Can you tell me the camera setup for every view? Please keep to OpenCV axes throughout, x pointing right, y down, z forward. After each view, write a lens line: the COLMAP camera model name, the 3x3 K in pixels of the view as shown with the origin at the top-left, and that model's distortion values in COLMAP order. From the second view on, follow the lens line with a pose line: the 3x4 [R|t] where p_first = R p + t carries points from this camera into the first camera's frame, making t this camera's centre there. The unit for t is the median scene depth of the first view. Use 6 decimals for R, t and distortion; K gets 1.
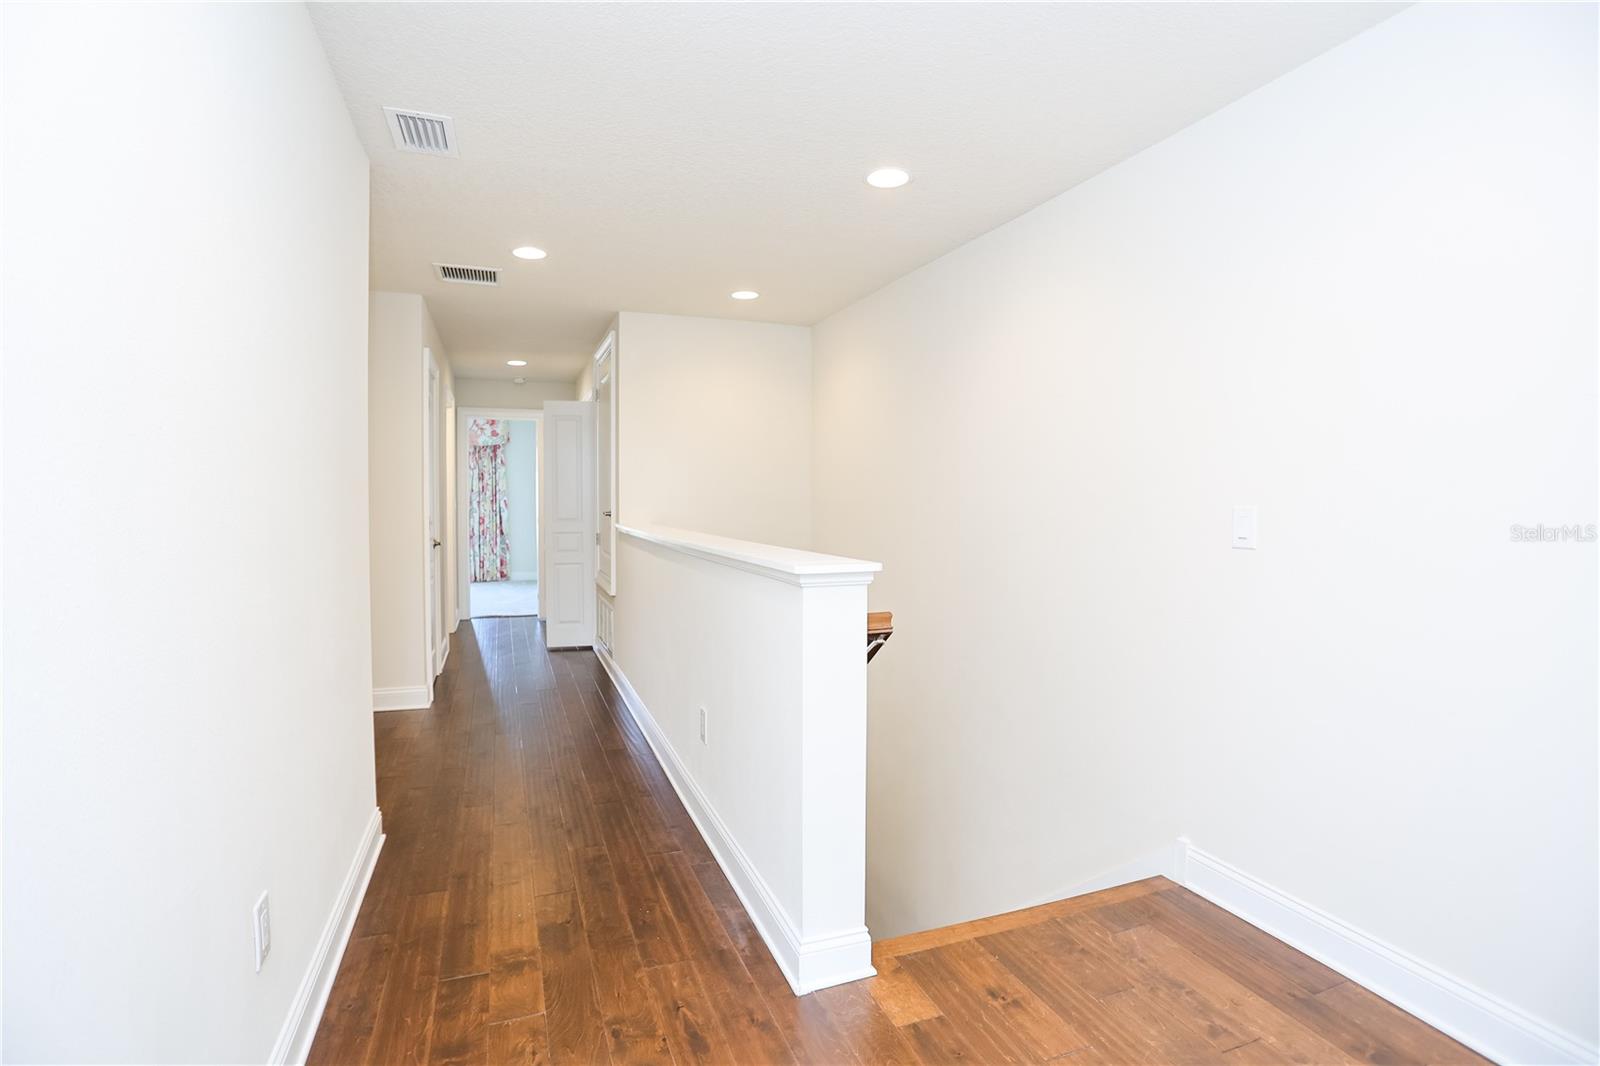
lens RADIAL K [[775.7, 0, 798.9], [0, 775.7, 525.6], [0, 0, 1]] dist [-0.048324, 0.007377]
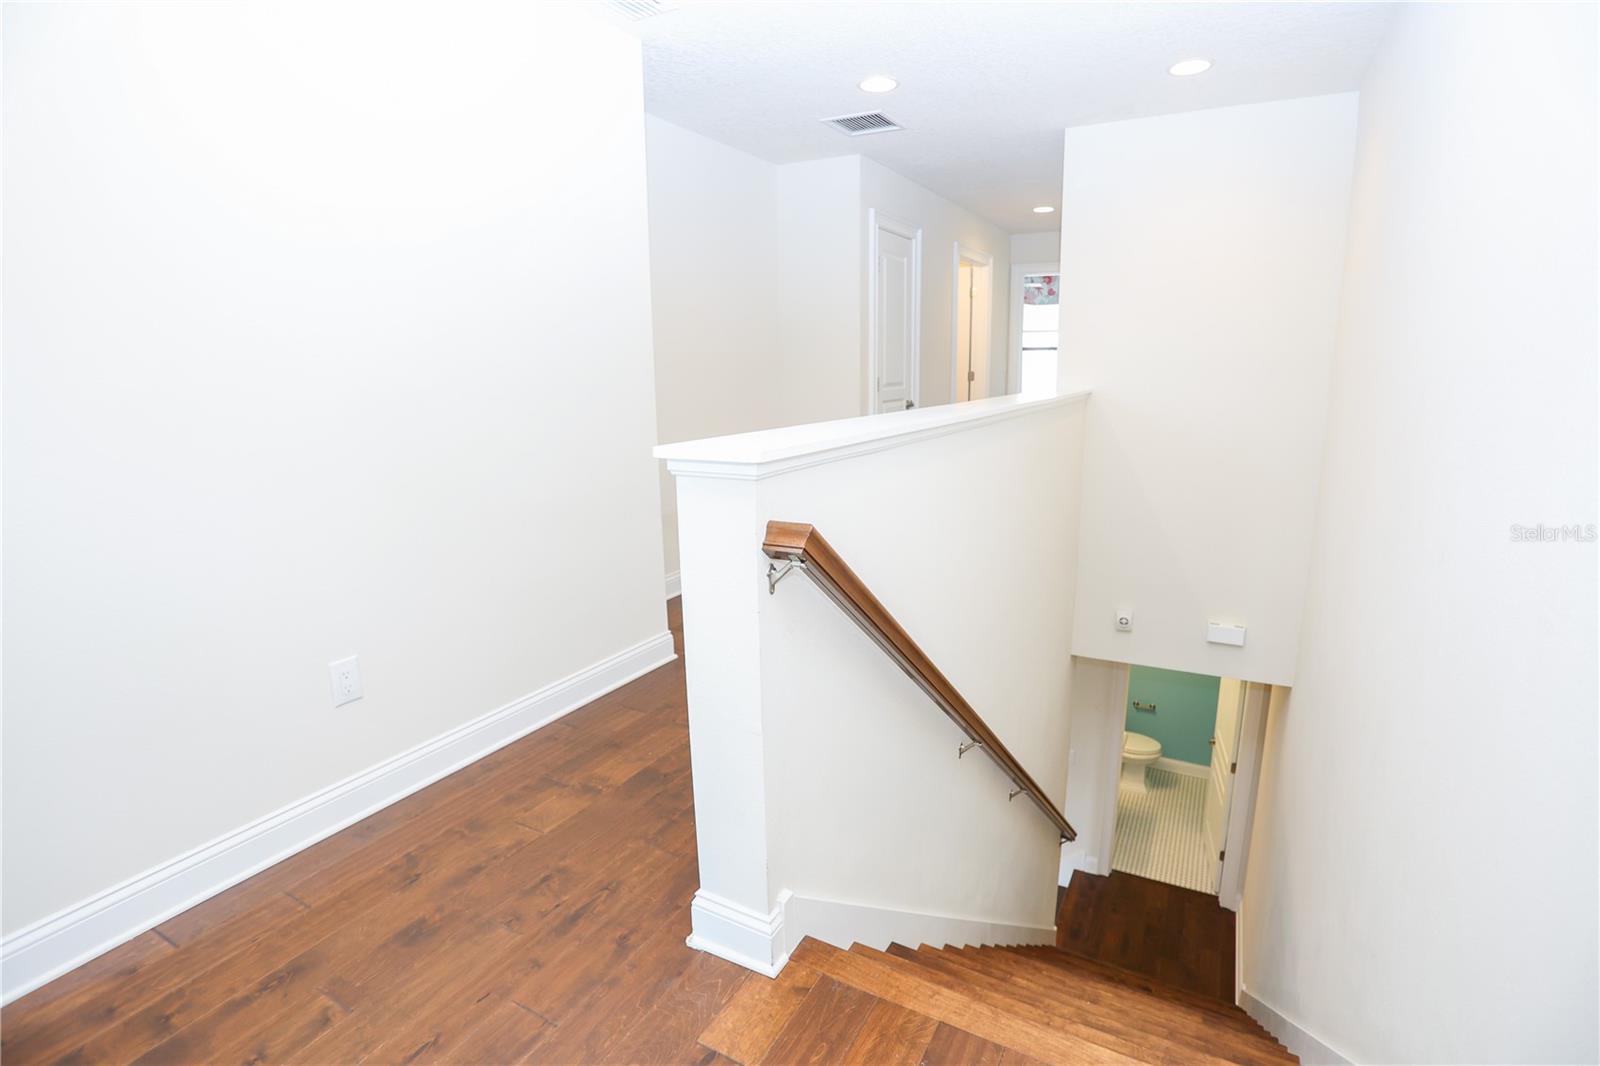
lens RADIAL K [[775.7, 0, 802.7], [0, 775.7, 528.9], [0, 0, 1]] dist [-0.048324, 0.007377]
pose [[0.653083, 0.151201, -0.742039, 0.637554], [-0.016005, 0.982402, 0.186092, -0.015524], [0.757117, -0.109657, 0.644010, 0.566245]]
